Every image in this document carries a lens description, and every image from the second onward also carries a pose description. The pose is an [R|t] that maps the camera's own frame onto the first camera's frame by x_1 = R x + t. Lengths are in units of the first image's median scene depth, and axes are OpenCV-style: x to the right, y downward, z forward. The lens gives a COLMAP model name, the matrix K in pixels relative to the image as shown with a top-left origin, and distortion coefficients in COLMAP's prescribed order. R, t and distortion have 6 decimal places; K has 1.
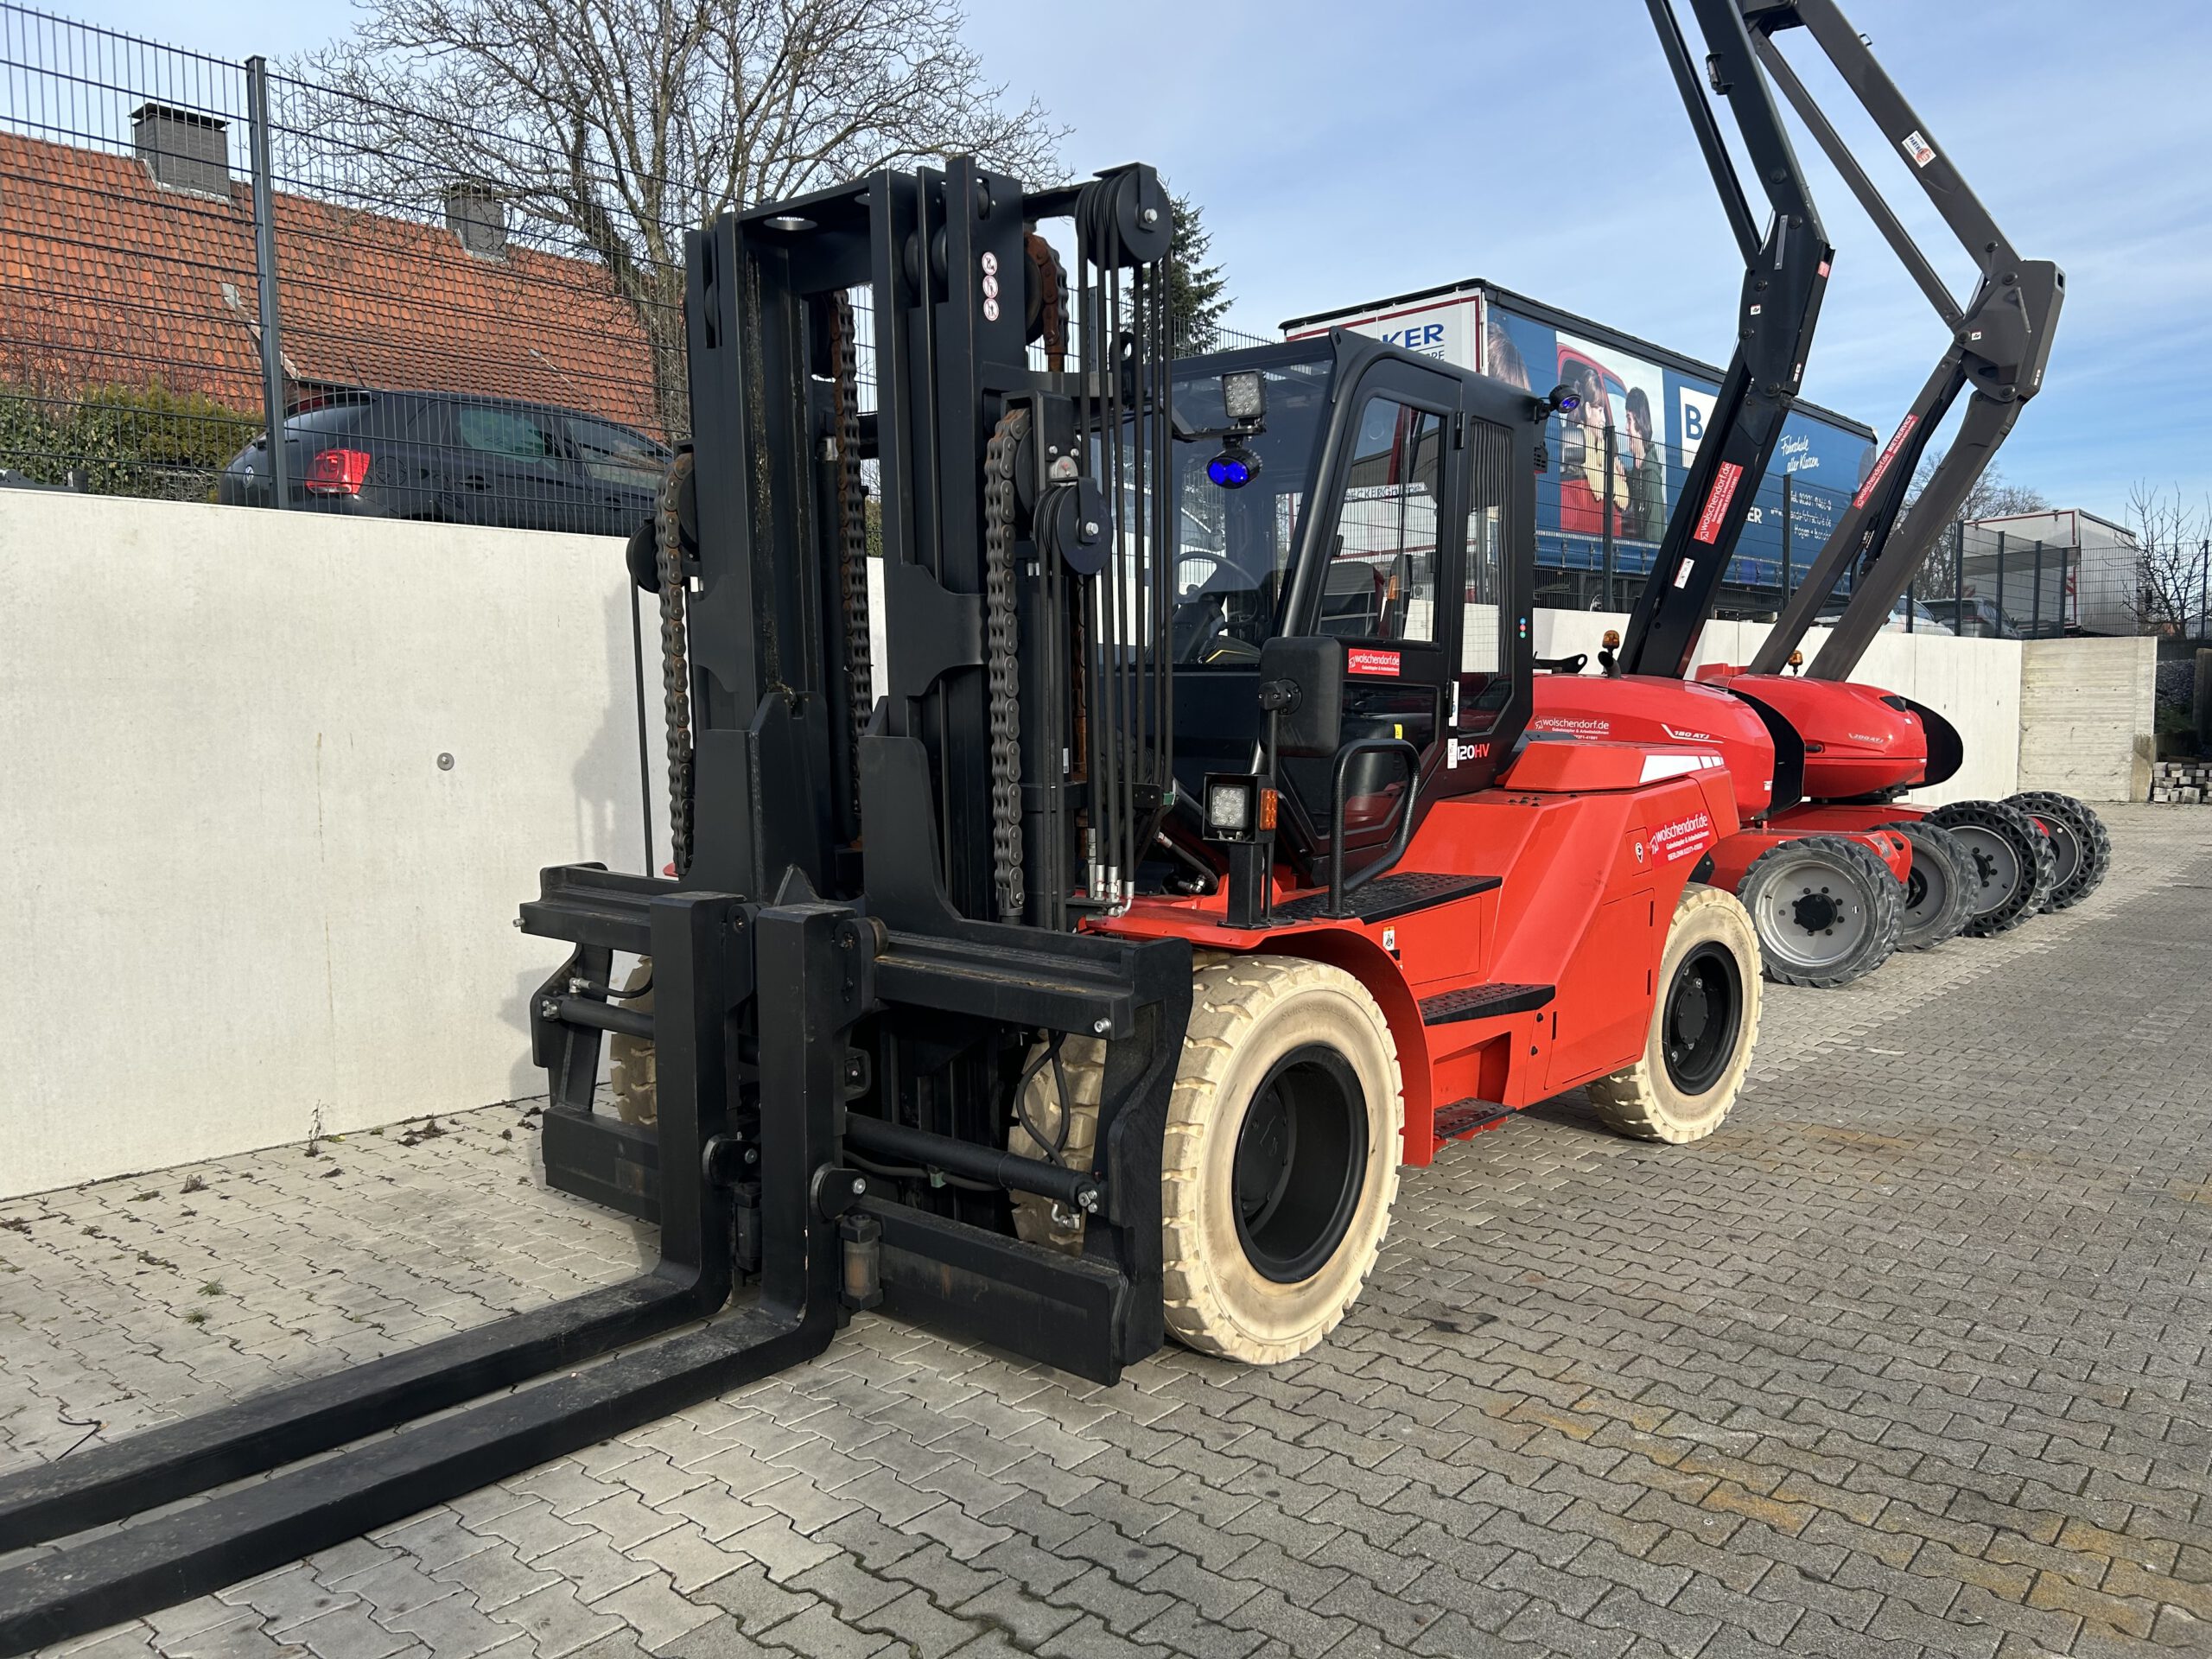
lens RADIAL K [[1662.6, 0, 1114.0], [0, 1662.6, 830.7], [0, 0, 1]] dist [0.039624, -0.039705]
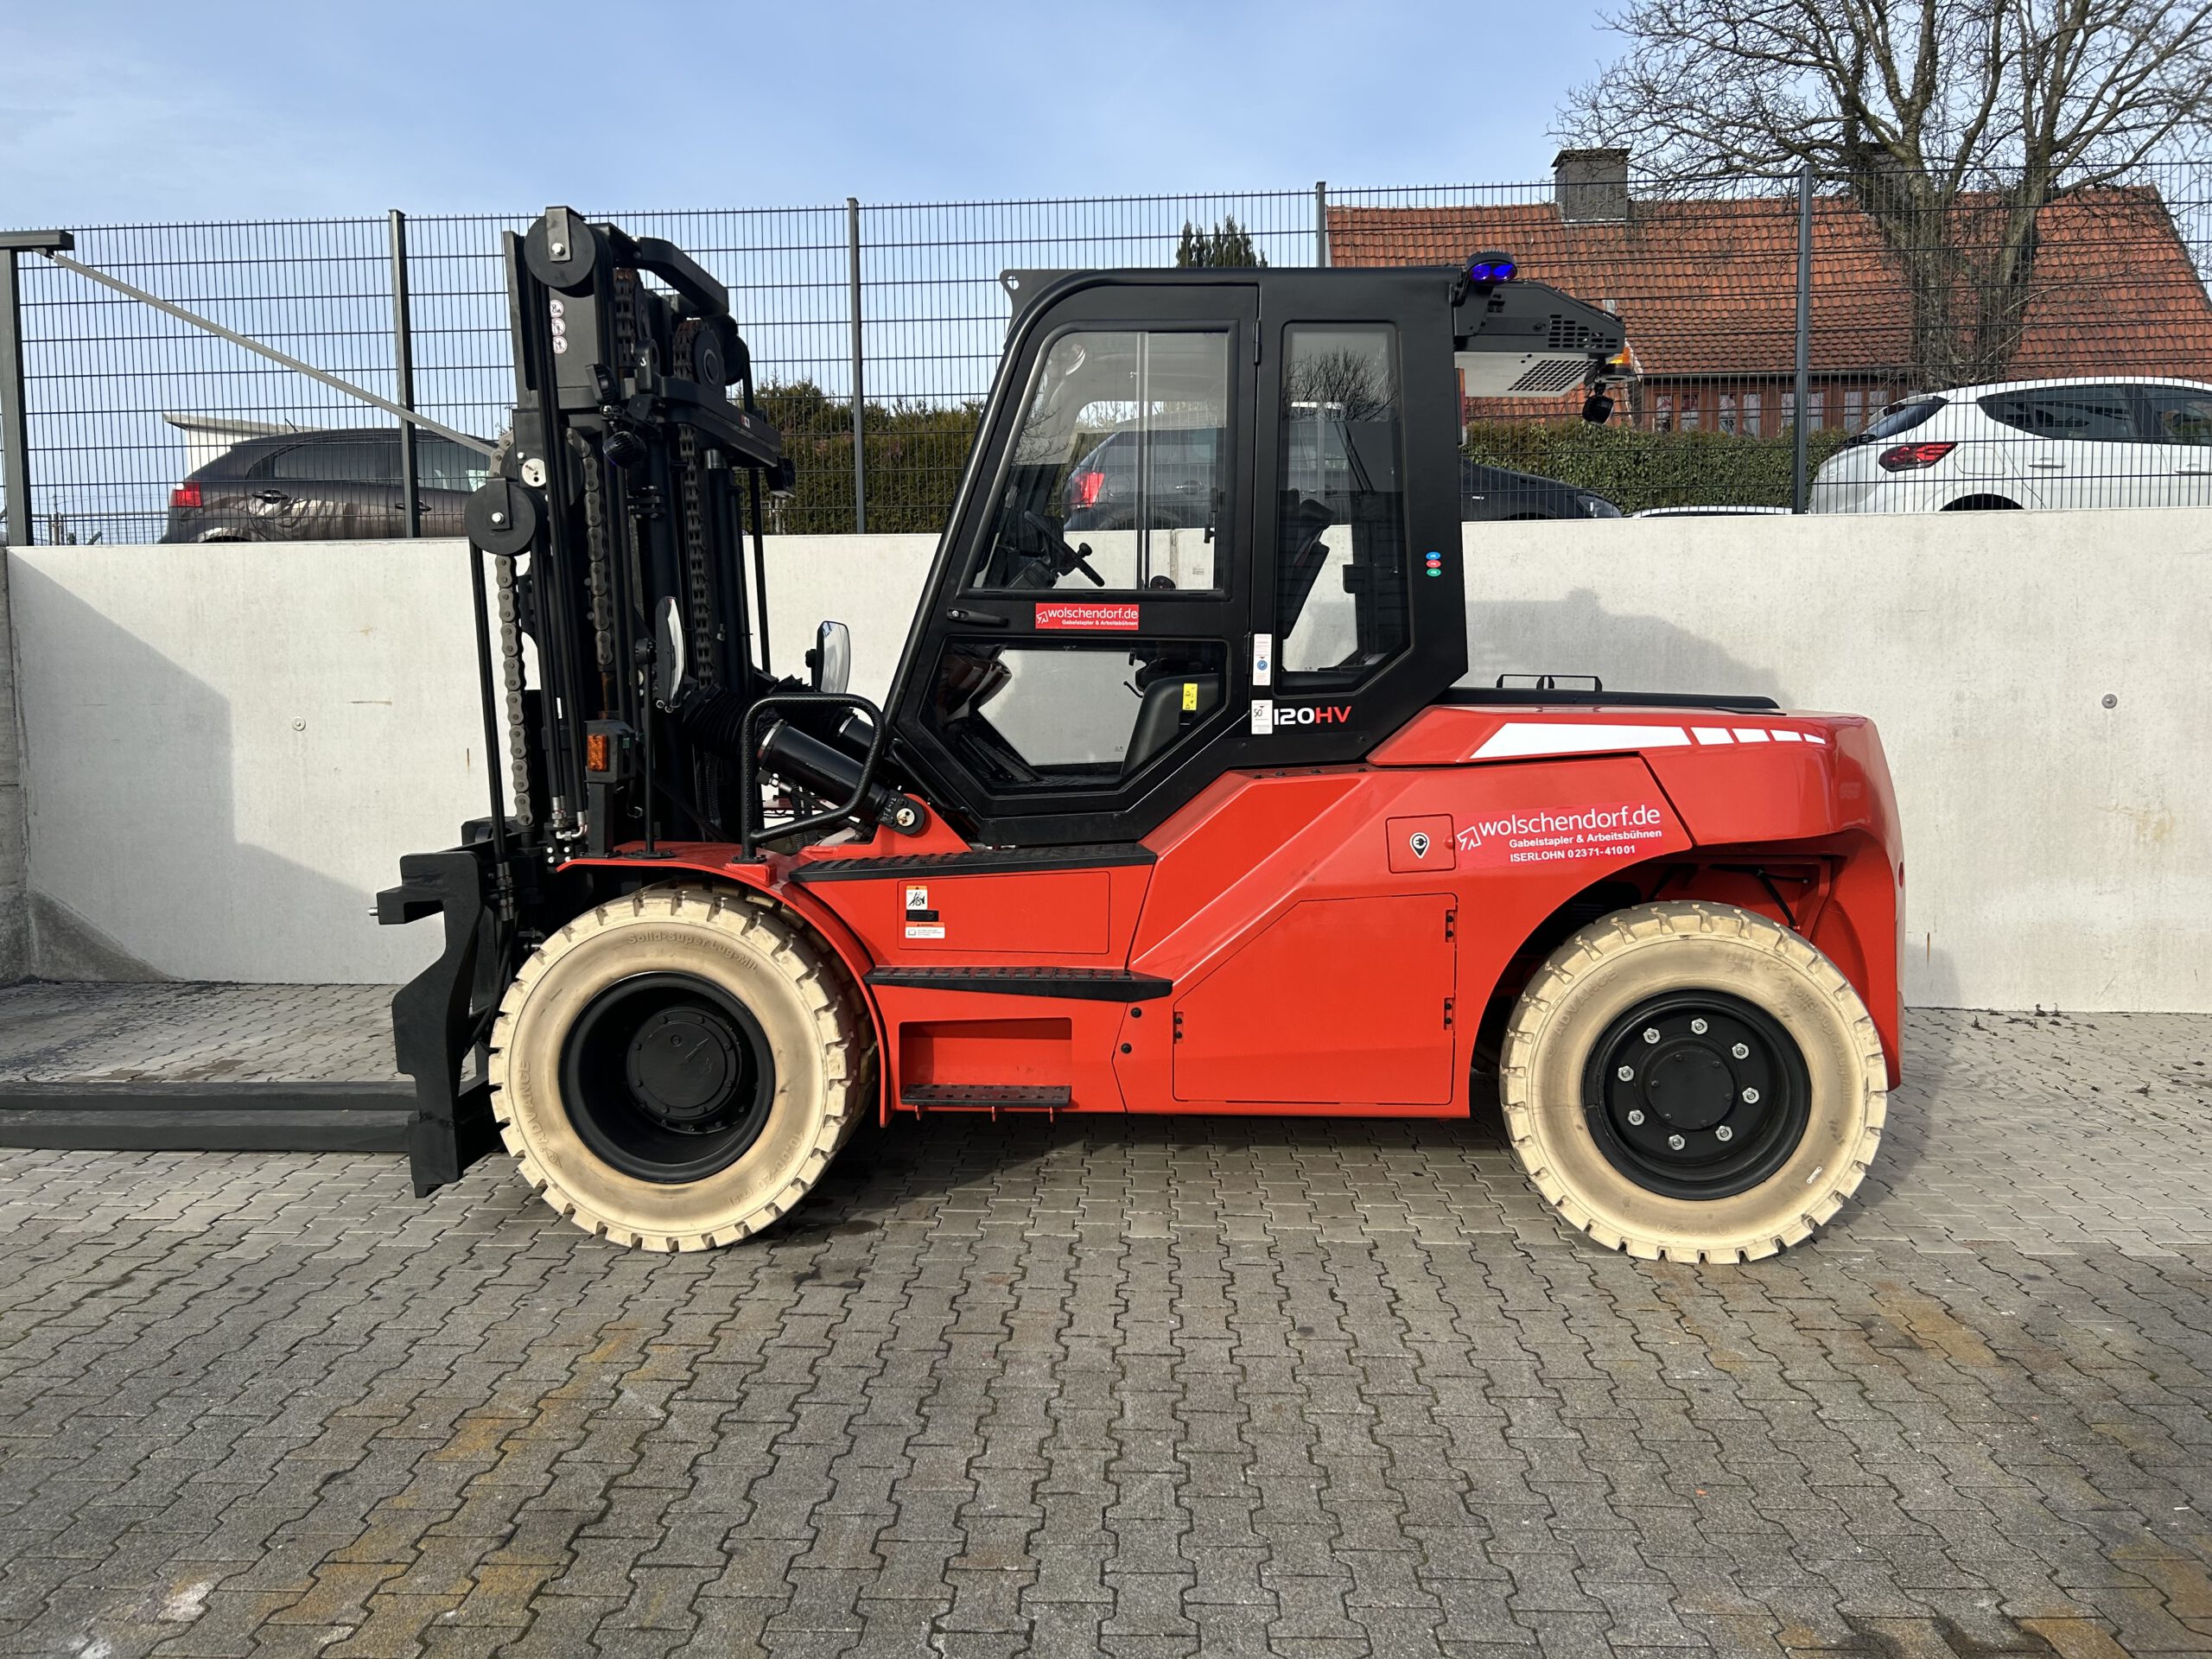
lens RADIAL K [[1662.6, 0, 1119.6], [0, 1662.6, 836.5], [0, 0, 1]] dist [0.039624, -0.039705]
pose [[0.614477, 0.066933, -0.786090, 1.056340], [-0.054206, 0.997622, 0.042572, -0.020919], [0.787070, 0.016451, 0.616644, 0.505762]]
